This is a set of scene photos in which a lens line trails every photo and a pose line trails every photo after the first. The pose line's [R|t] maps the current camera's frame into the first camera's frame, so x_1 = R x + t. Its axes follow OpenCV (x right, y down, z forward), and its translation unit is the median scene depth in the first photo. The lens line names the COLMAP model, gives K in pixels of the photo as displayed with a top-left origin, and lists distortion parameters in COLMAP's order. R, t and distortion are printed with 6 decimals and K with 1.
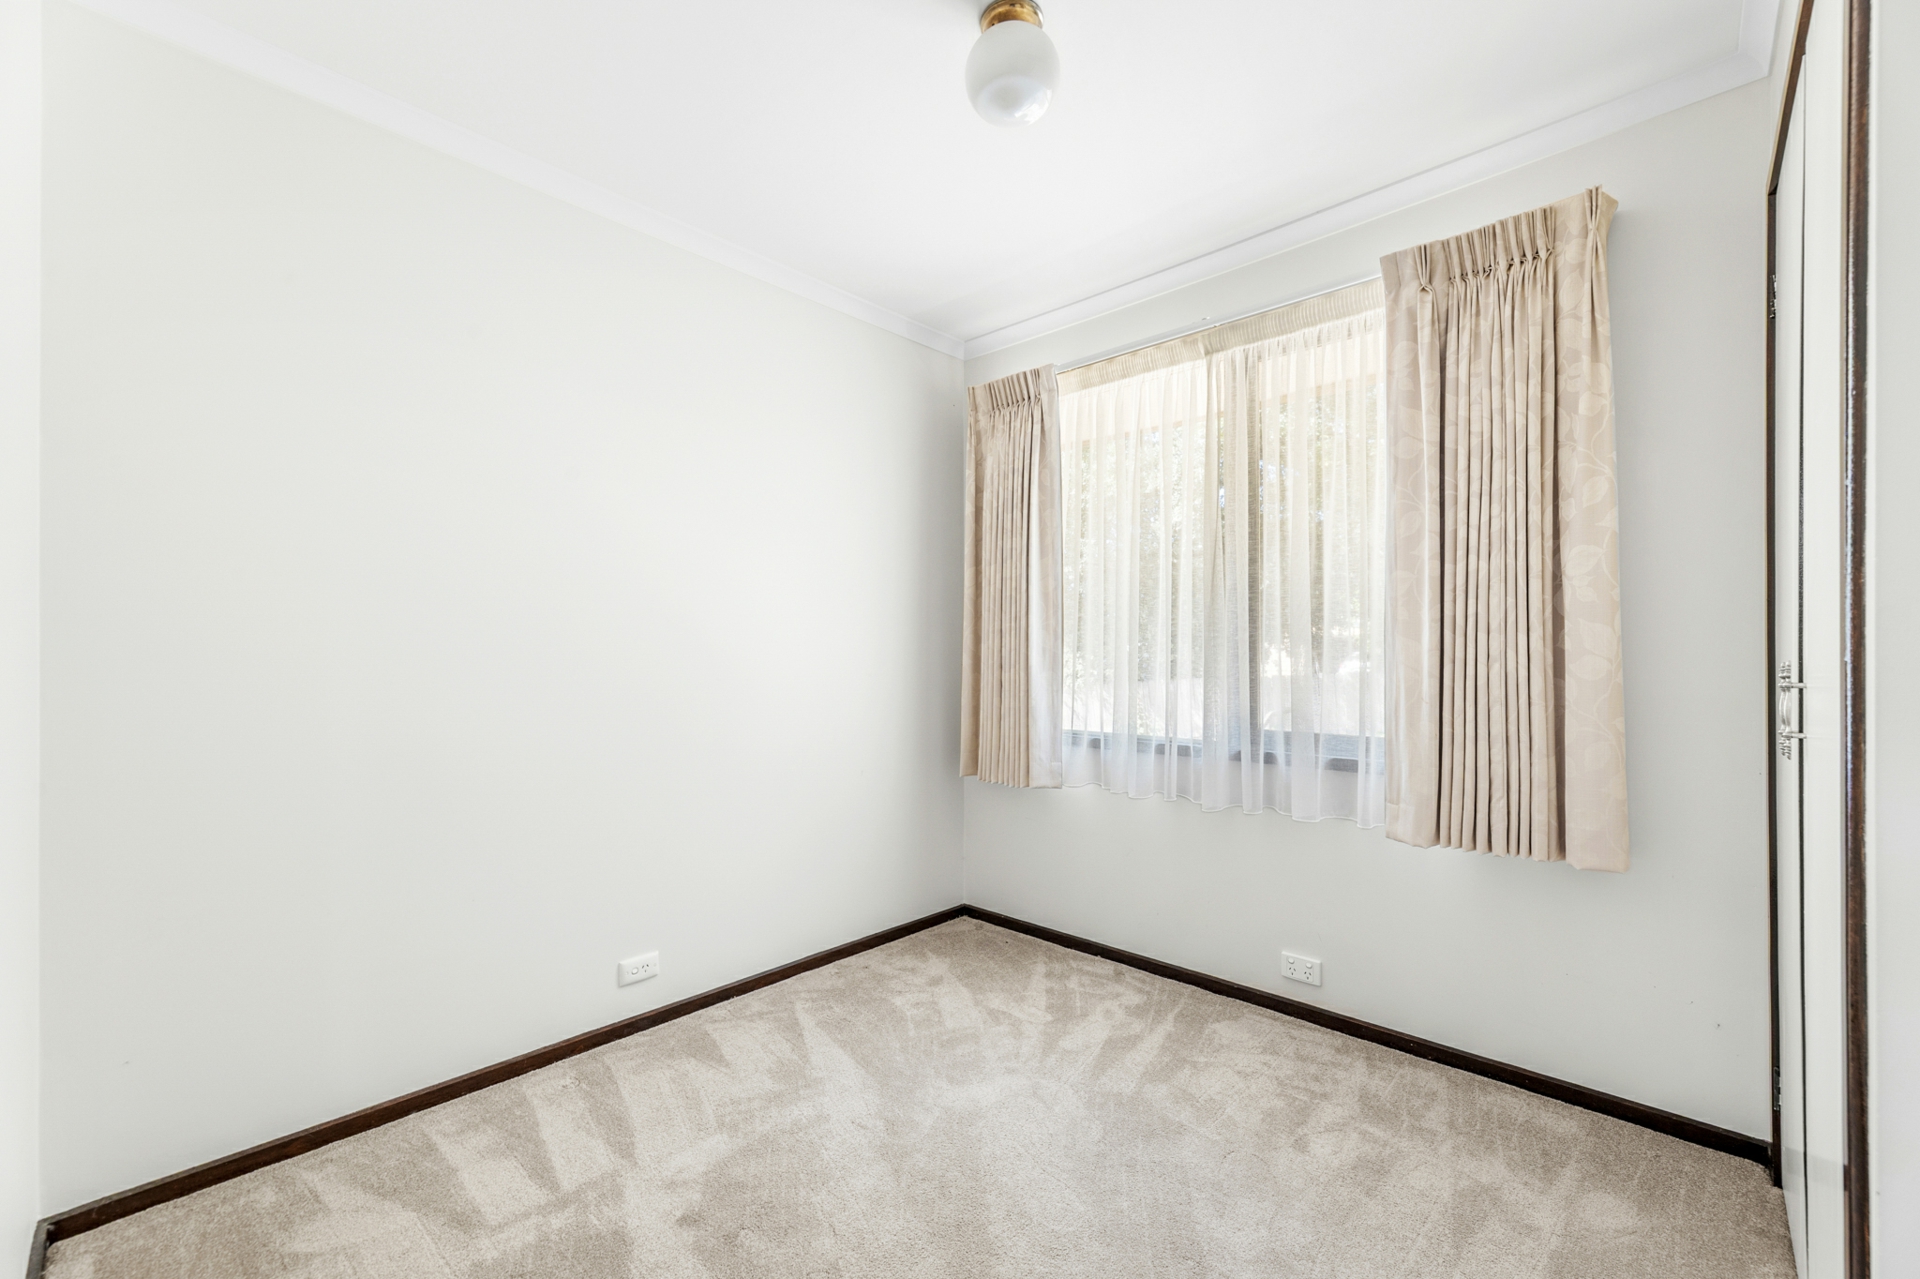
lens RADIAL K [[777.8, 0, 960.0], [0, 777.8, 639.5], [0, 0, 1]] dist [-0.001010, -0.000187]
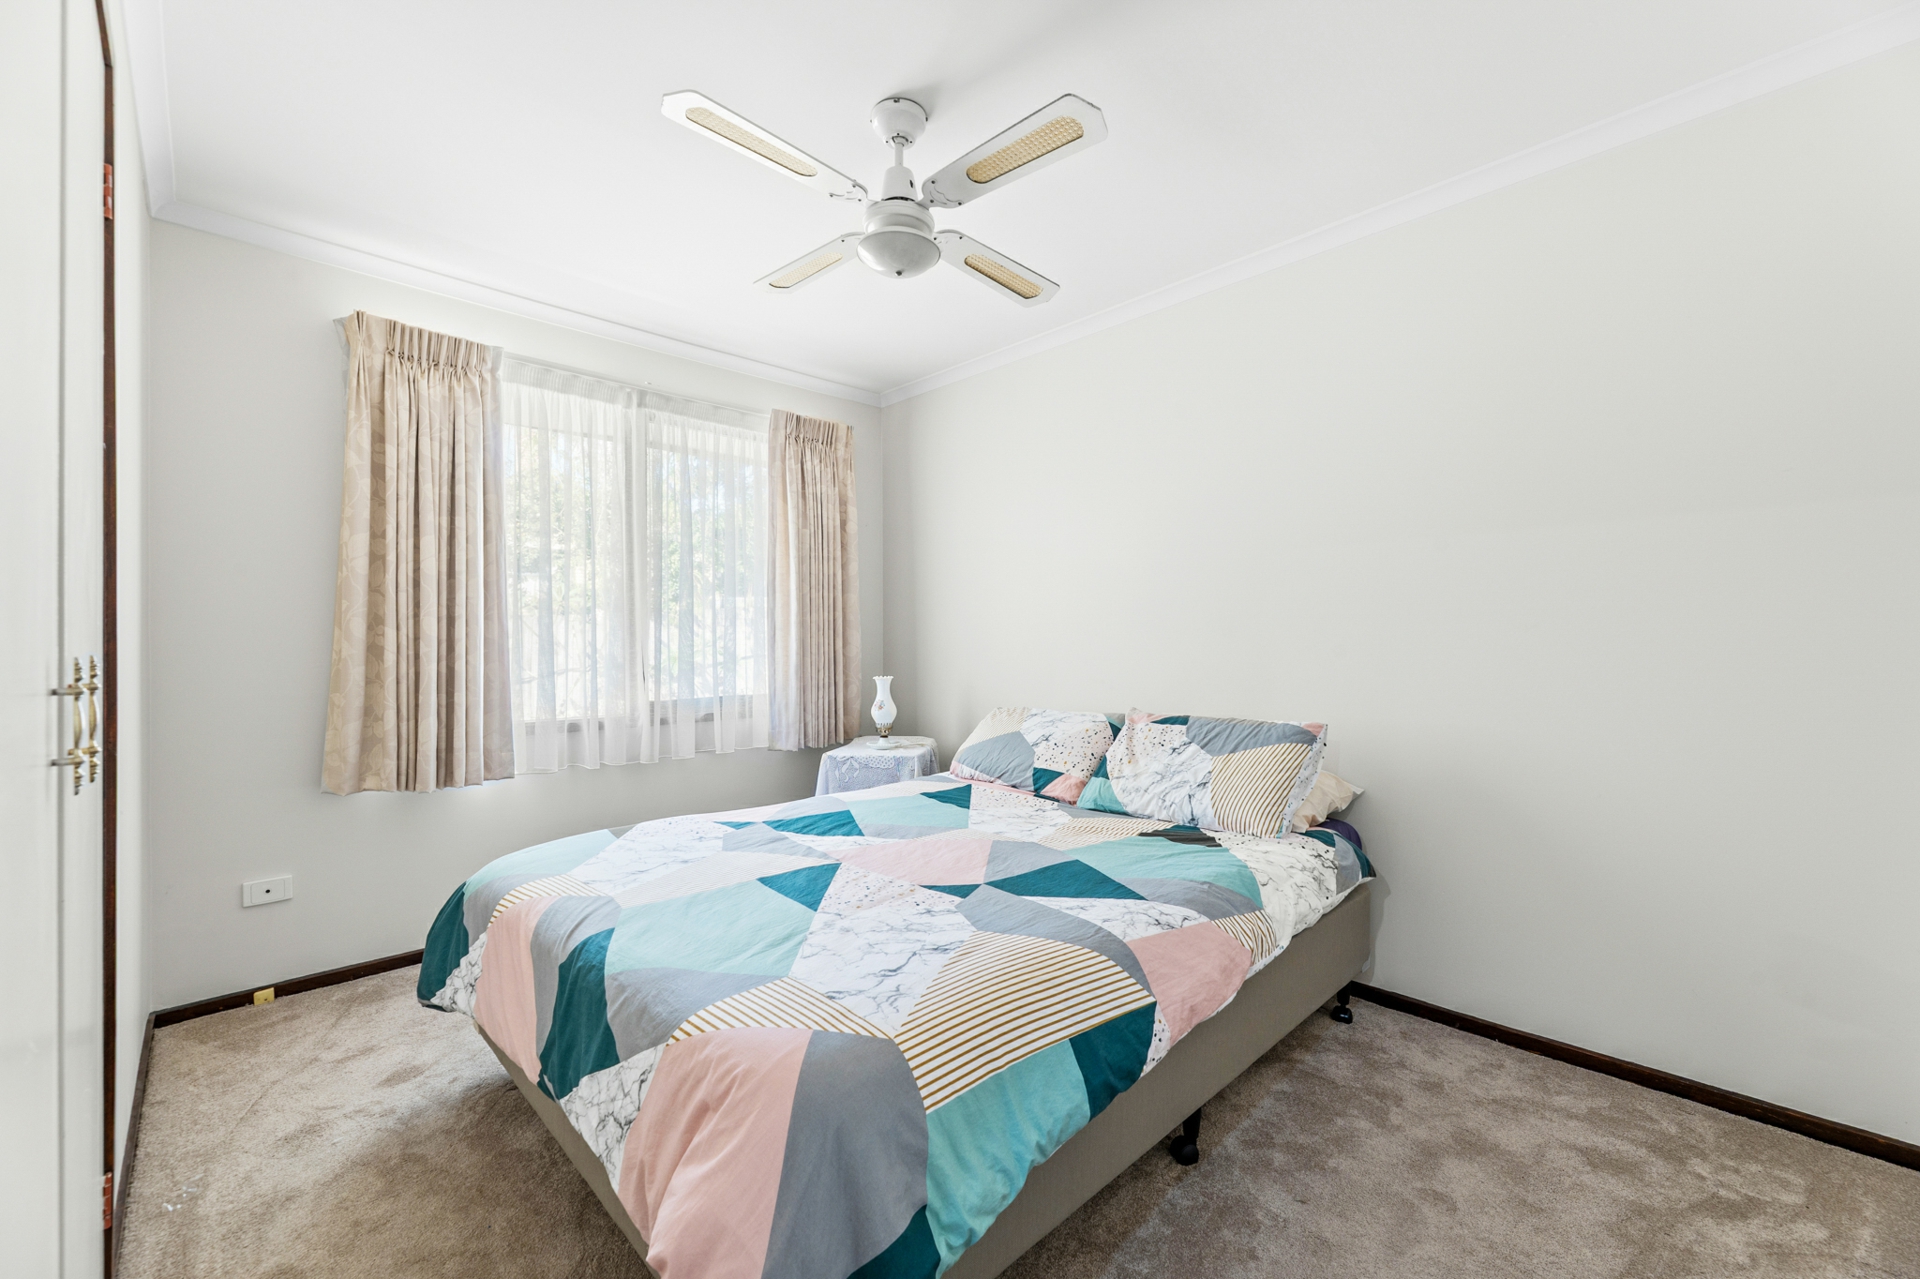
lens RADIAL K [[777.8, 0, 960.0], [0, 777.8, 639.5], [0, 0, 1]] dist [-0.001010, -0.000187]
pose [[0.037008, 0.003492, 0.999309, -0.930236], [-0.018758, 0.999820, -0.002799, 0.005136], [-0.999139, -0.018642, 0.037067, 0.435038]]
